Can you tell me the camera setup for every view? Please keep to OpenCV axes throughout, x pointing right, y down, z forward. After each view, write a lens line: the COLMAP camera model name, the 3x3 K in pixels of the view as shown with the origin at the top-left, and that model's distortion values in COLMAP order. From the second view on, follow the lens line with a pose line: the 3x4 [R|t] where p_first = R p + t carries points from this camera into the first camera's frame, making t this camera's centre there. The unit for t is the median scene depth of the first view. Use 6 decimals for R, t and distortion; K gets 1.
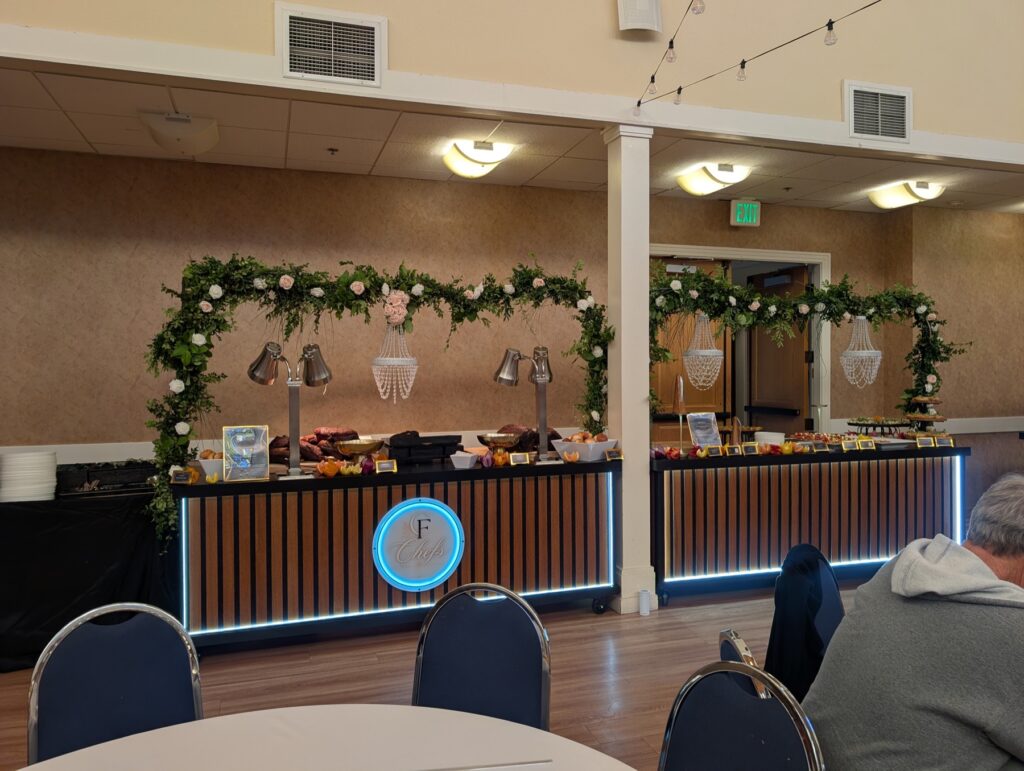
lens RADIAL K [[738.1, 0, 512.0], [0, 738.1, 385.5], [0, 0, 1]] dist [0.000335, -0.000329]
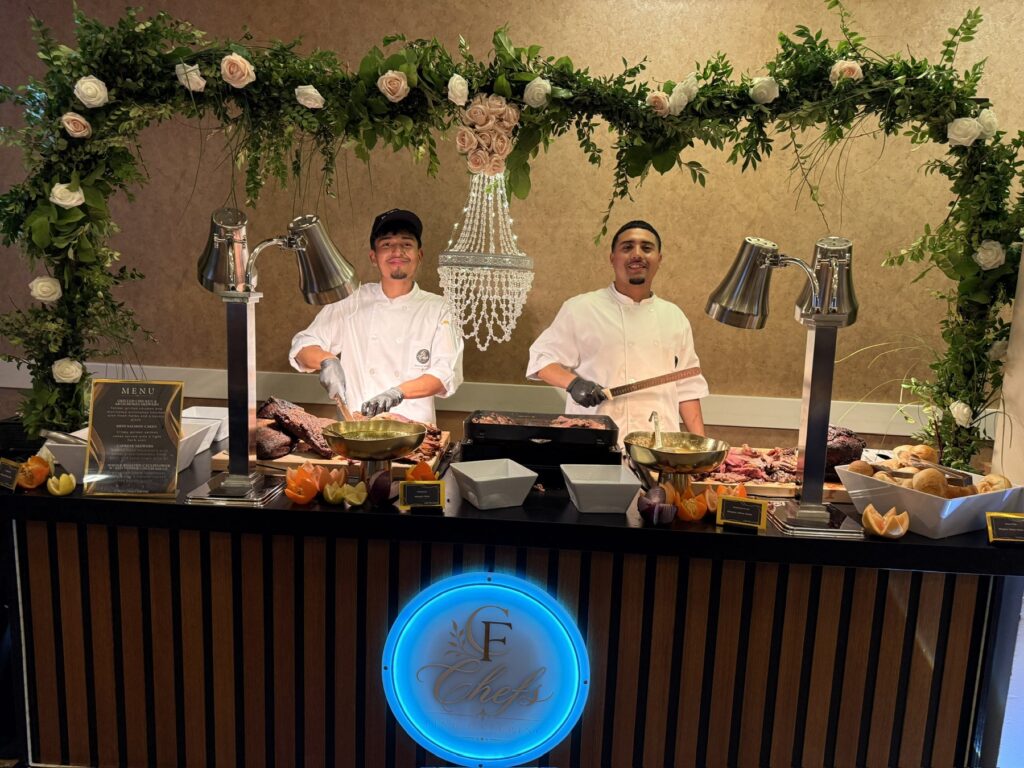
lens RADIAL K [[709.5, 0, 512.0], [0, 709.5, 384.0], [0, 0, 1]] dist [-0.004305, -0.005133]
pose [[0.922772, 0.100829, -0.371921, 0.029151], [-0.054925, 0.989721, 0.132041, -0.014451], [0.381412, -0.101416, 0.918825, 0.573521]]
